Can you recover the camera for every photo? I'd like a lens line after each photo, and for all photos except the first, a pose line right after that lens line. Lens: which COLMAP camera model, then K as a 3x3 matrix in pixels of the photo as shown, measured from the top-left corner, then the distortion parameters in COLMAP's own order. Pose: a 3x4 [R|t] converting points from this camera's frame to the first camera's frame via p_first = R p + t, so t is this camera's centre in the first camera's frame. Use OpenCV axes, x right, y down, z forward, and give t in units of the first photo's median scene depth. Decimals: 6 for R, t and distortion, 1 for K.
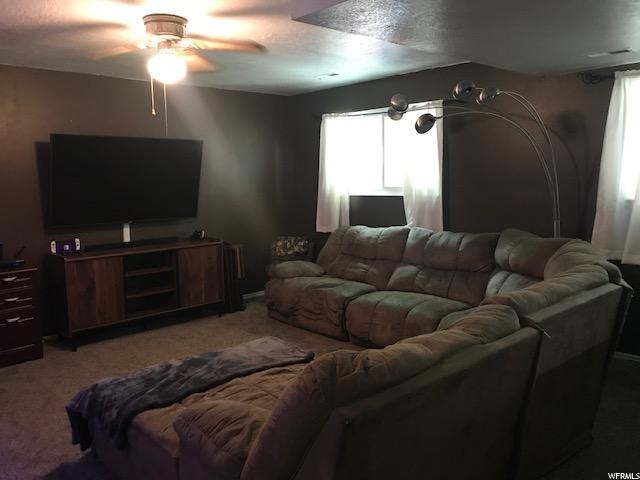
lens RADIAL K [[531.8, 0, 320.0], [0, 531.8, 240.0], [0, 0, 1]] dist [0.001811, 0.012333]
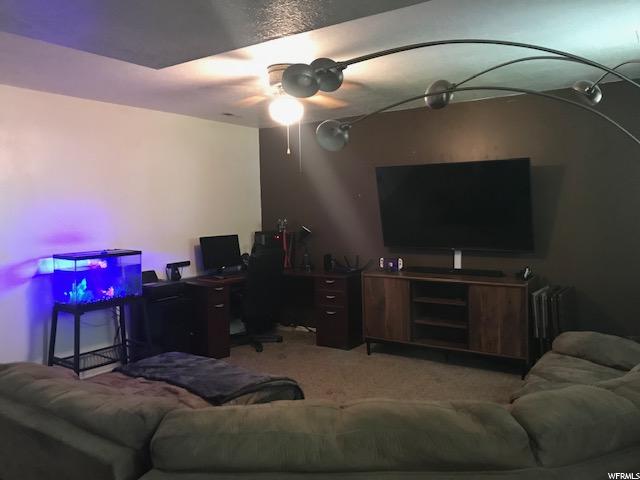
lens RADIAL K [[531.8, 0, 320.0], [0, 531.8, 240.0], [0, 0, 1]] dist [0.001811, 0.012333]
pose [[0.194067, 0.081001, -0.977638, 0.602301], [-0.106020, 0.992480, 0.061185, -0.091375], [0.975242, 0.091775, 0.201195, 0.608612]]
